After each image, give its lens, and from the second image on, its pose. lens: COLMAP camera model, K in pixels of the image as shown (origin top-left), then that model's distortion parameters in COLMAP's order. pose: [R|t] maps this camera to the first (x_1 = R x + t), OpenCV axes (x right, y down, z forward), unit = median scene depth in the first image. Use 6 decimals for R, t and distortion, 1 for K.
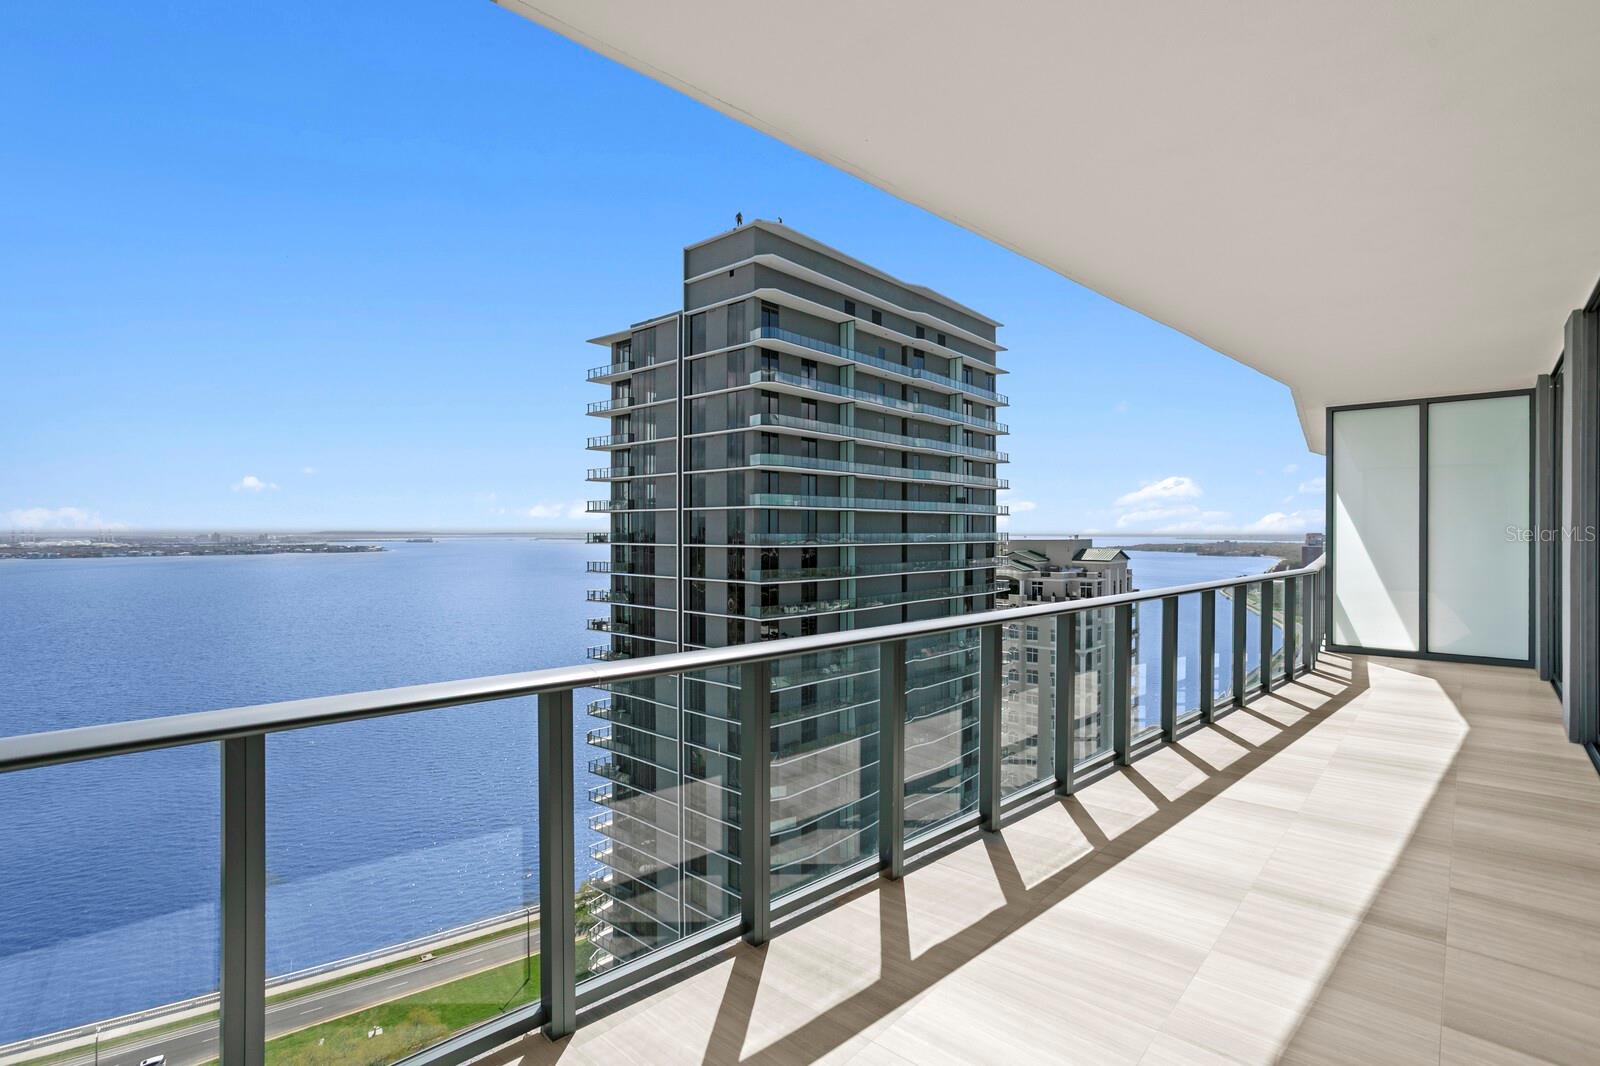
lens RADIAL K [[782.5, 0, 784.1], [0, 782.5, 528.7], [0, 0, 1]] dist [-0.008278, 0.009844]
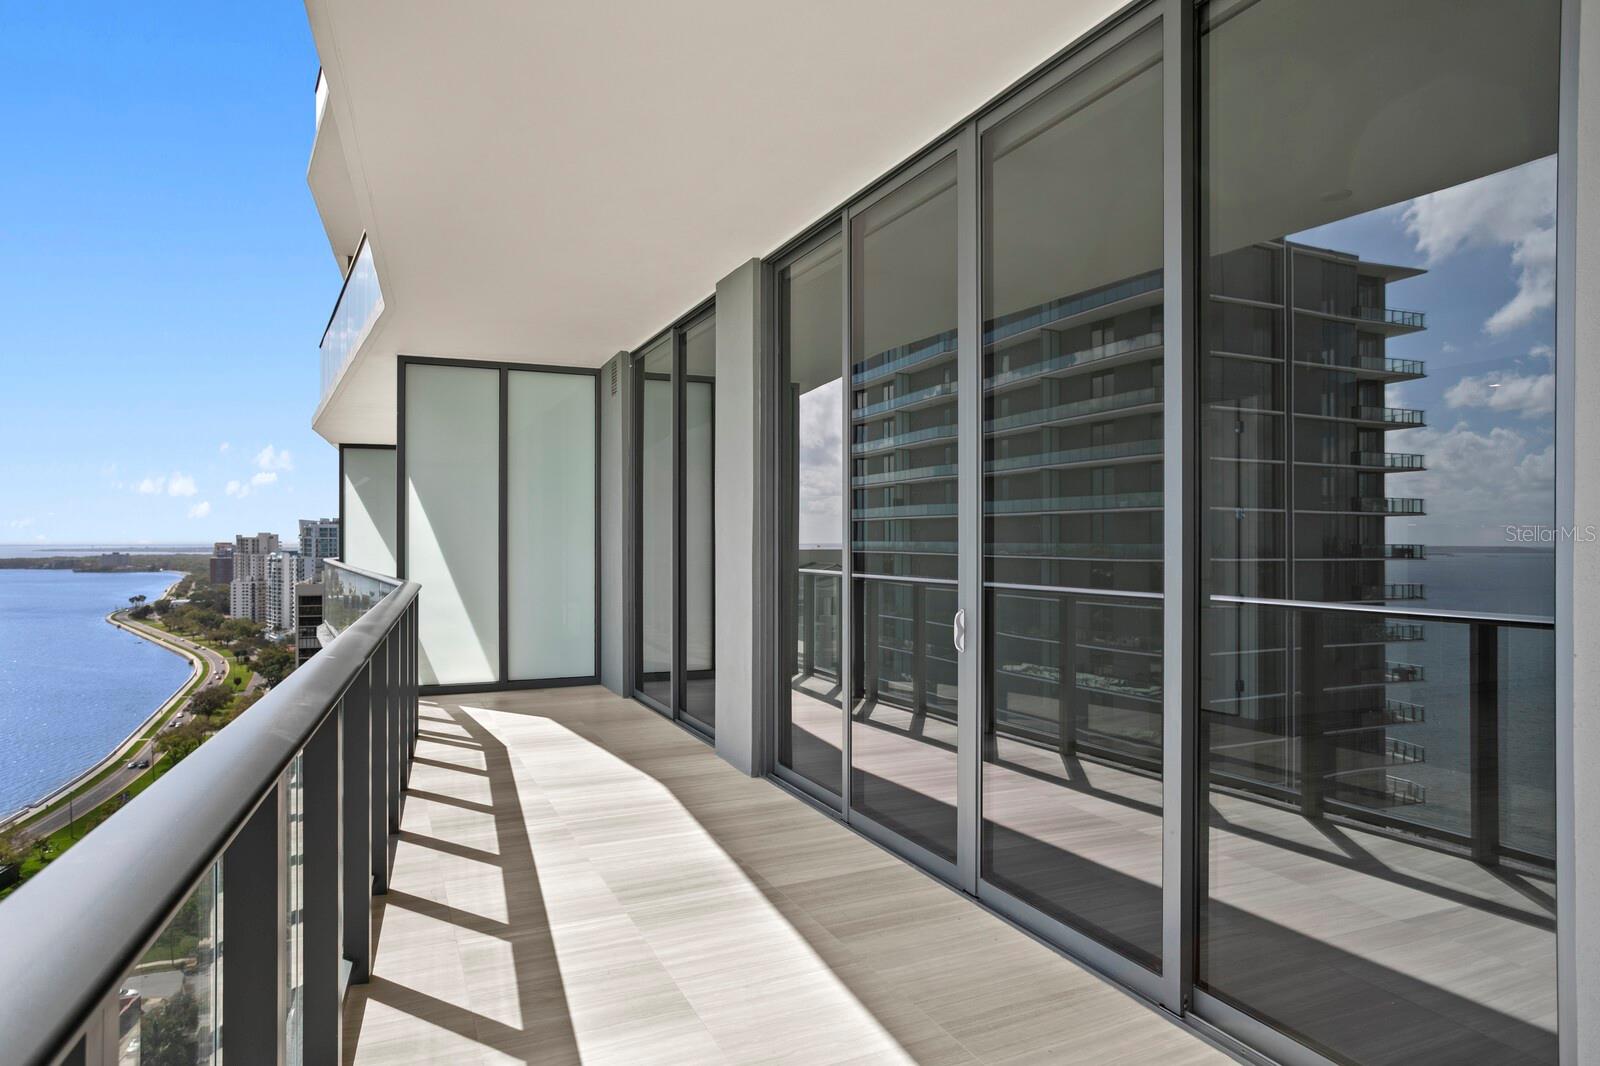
lens RADIAL K [[967.2, 0, 799.4], [0, 967.2, 533.2], [0, 0, 1]] dist [-0.000935, 0.000289]
pose [[0.426236, 0.000144, 0.904612, 0.057205], [0.002678, 0.999995, -0.001421, 0.009319], [-0.904608, 0.003029, 0.426233, 0.311589]]
